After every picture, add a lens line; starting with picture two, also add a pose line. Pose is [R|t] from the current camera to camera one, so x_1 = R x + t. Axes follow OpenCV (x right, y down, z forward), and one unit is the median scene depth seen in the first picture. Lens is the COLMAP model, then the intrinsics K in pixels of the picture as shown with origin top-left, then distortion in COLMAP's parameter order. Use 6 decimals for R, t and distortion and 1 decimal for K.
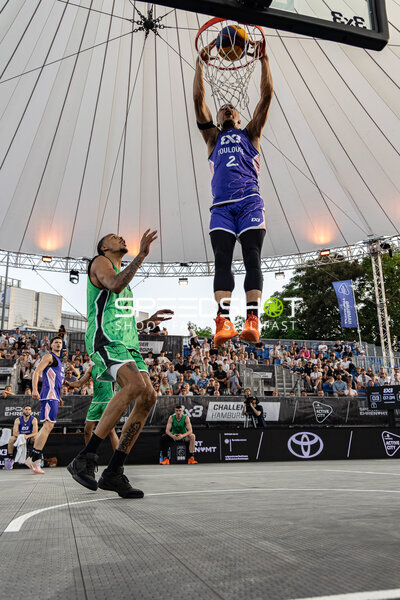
lens RADIAL K [[533.5, 0, 200.0], [0, 533.5, 300.0], [0, 0, 1]] dist [0.012645, 0.011064]
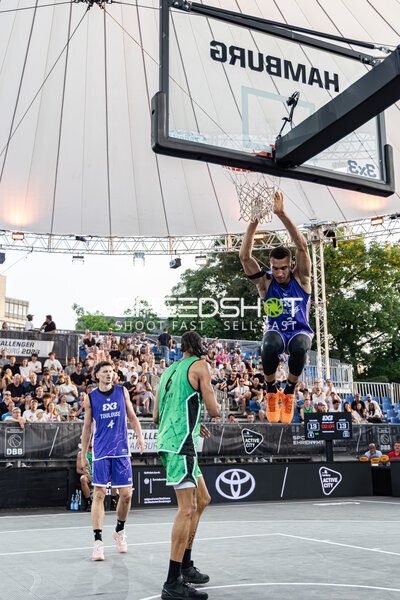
lens RADIAL K [[707.9, 0, 200.0], [0, 707.9, 300.0], [0, 0, 1]] dist [0.020207, 0.023135]
pose [[0.984064, 0.043865, 0.172322, -0.054629], [-0.052632, 0.997524, 0.046637, -0.059967], [-0.169850, -0.054964, 0.983936, -0.081731]]
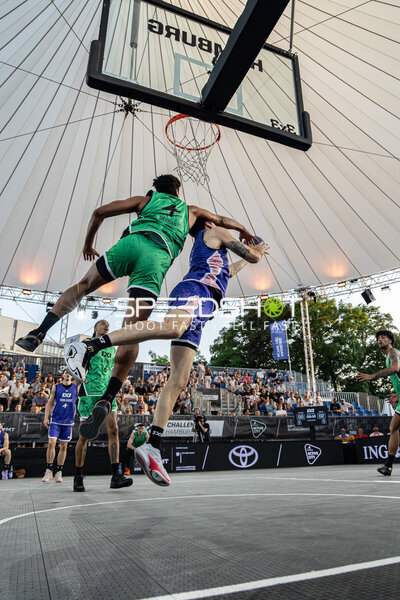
lens RADIAL K [[447.7, 0, 233.3], [0, 447.7, 296.0], [0, 0, 1]] dist [-0.070622, 0.066648]
pose [[0.986373, 0.044613, 0.158358, 0.000346], [-0.031490, 0.995931, -0.084432, -0.002474], [-0.161481, 0.078295, 0.983765, -0.005180]]
